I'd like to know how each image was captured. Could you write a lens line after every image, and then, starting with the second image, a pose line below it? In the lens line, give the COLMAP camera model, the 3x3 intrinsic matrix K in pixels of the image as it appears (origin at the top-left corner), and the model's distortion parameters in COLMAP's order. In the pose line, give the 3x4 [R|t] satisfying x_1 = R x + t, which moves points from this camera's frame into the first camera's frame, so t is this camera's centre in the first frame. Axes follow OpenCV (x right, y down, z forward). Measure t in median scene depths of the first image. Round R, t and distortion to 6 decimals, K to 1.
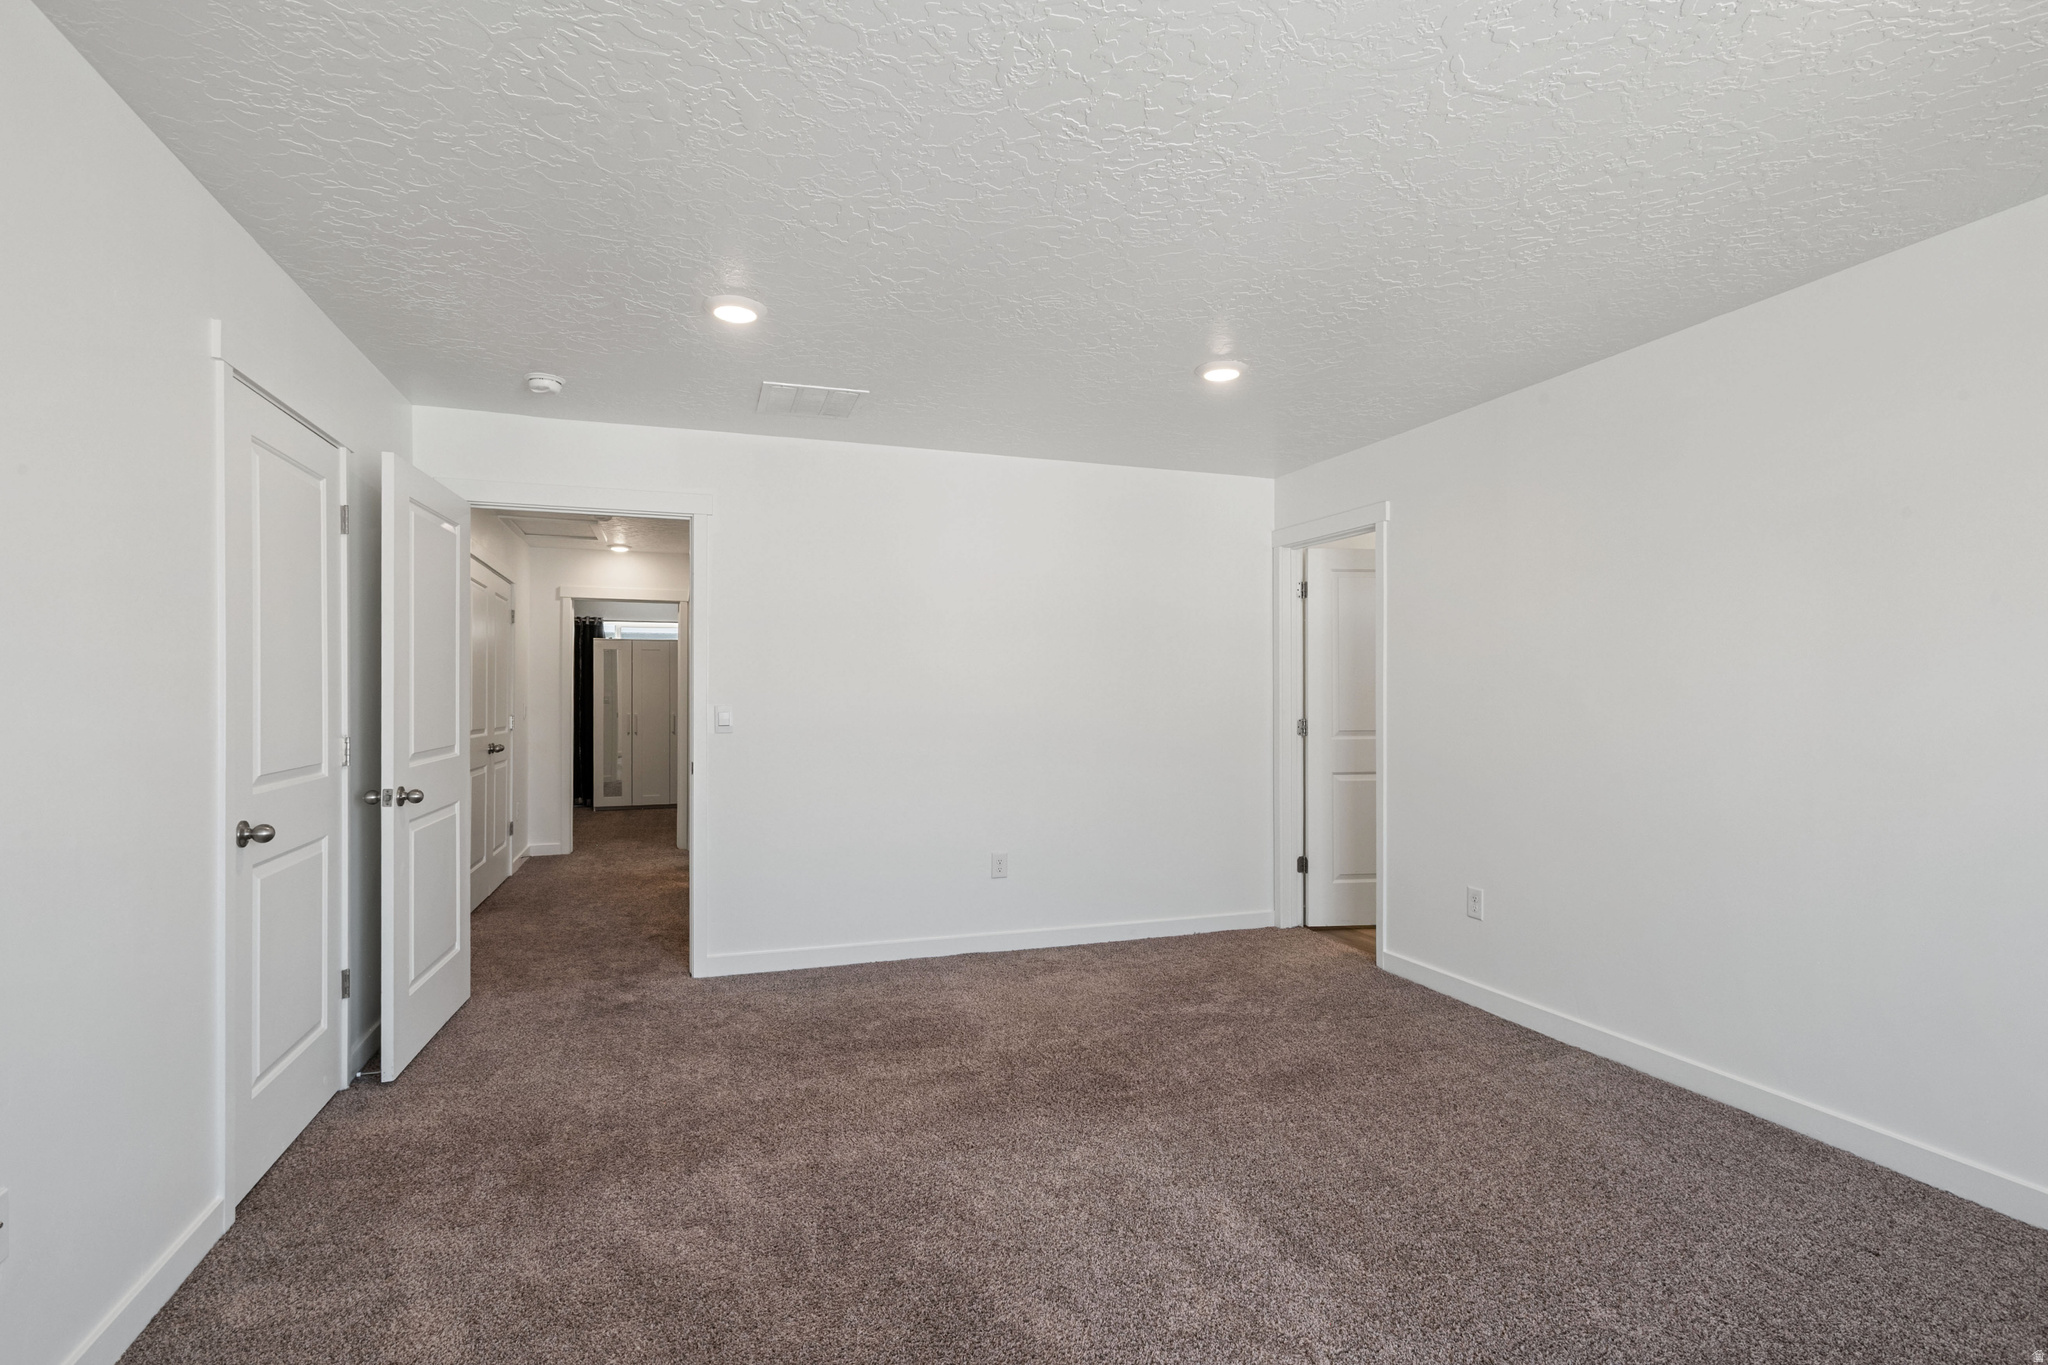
lens RADIAL K [[992.7, 0, 1025.5], [0, 992.7, 687.3], [0, 0, 1]] dist [0.004302, 0.000455]
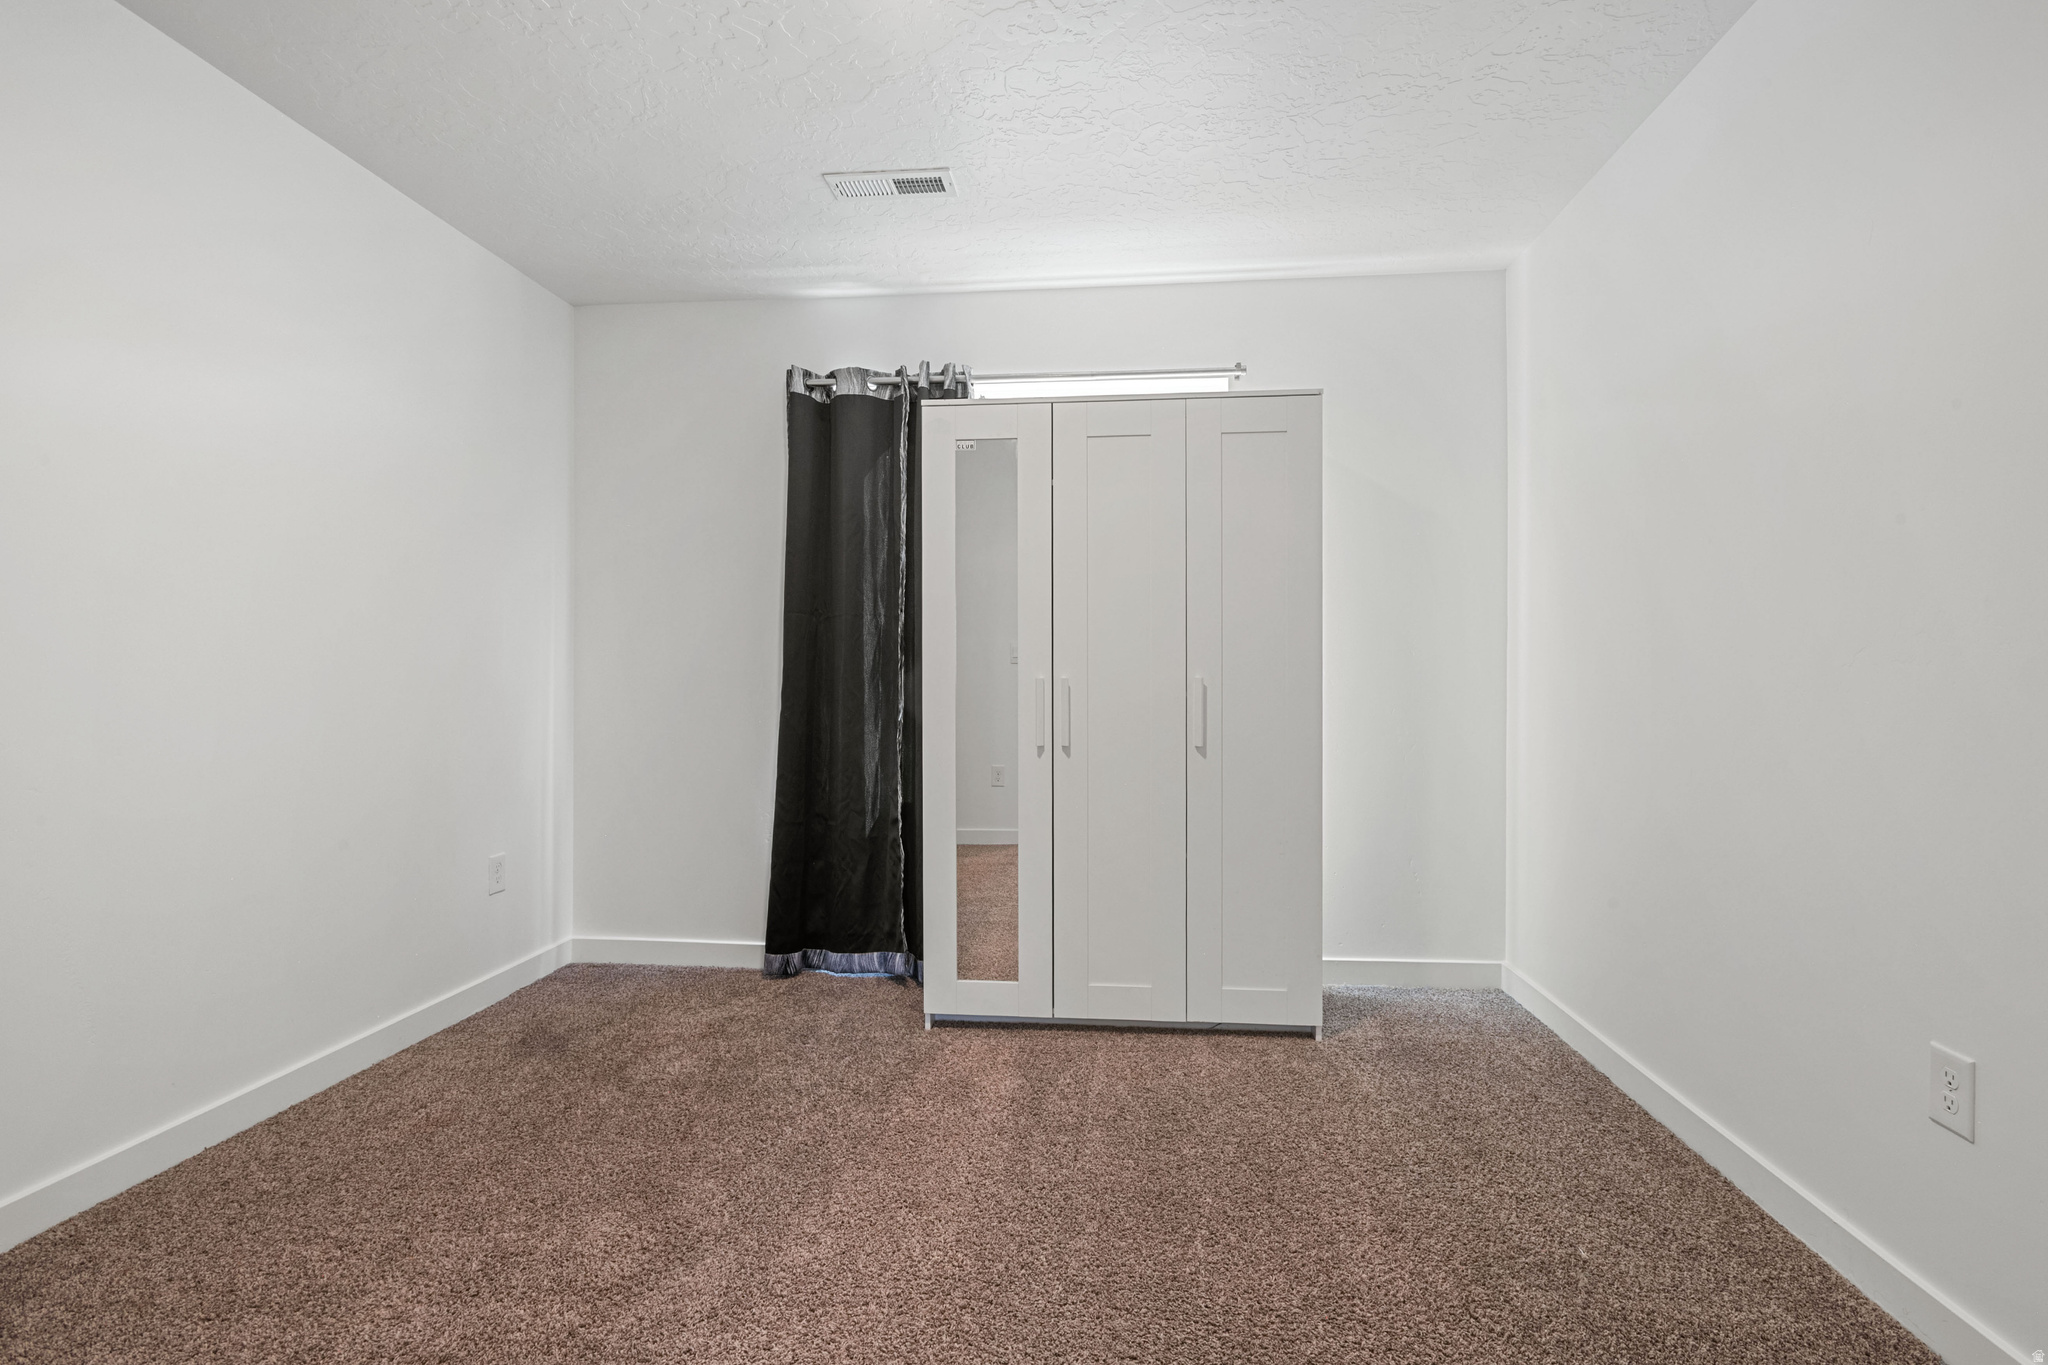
lens RADIAL K [[992.7, 0, 1023.9], [0, 992.7, 680.9], [0, 0, 1]] dist [0.004302, 0.000455]
pose [[0.912423, 0.007079, -0.409187, -0.299006], [-0.004734, 0.999966, 0.006743, 0.029082], [0.409221, -0.004216, 0.912425, 0.763209]]
